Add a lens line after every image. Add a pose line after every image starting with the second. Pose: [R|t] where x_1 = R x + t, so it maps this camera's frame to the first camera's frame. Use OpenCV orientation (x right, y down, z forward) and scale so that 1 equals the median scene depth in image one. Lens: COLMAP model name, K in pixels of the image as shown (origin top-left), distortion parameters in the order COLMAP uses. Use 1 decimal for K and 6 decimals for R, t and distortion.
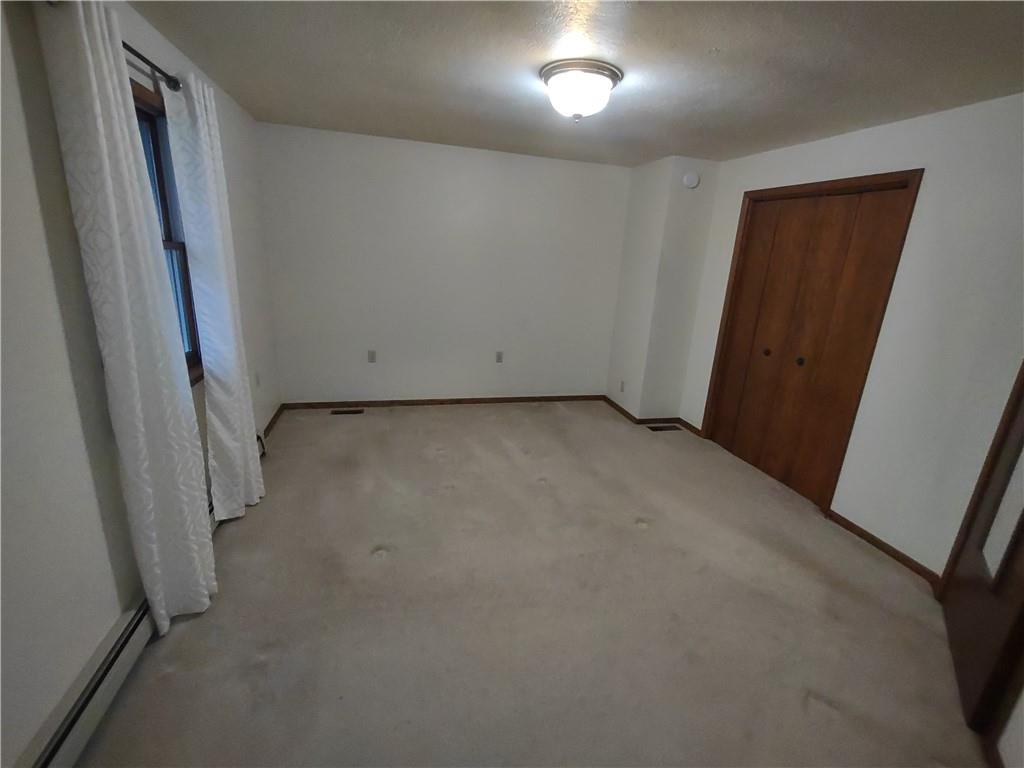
lens RADIAL K [[463.1, 0, 512.0], [0, 463.1, 384.0], [0, 0, 1]] dist [0.001265, 0.000100]
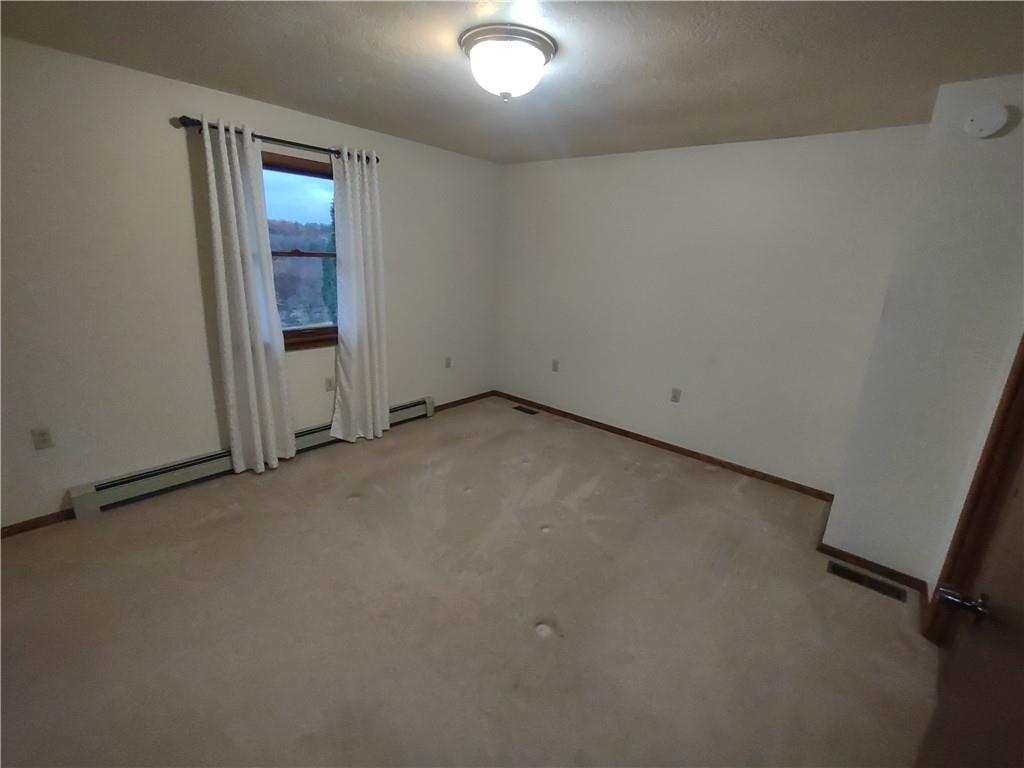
lens RADIAL K [[463.1, 0, 512.0], [0, 463.1, 384.0], [0, 0, 1]] dist [0.001265, 0.000100]
pose [[0.565313, 0.199568, -0.800371, 0.498101], [-0.246138, 0.966900, 0.067240, -0.066135], [0.787297, 0.158990, 0.595723, 0.310412]]
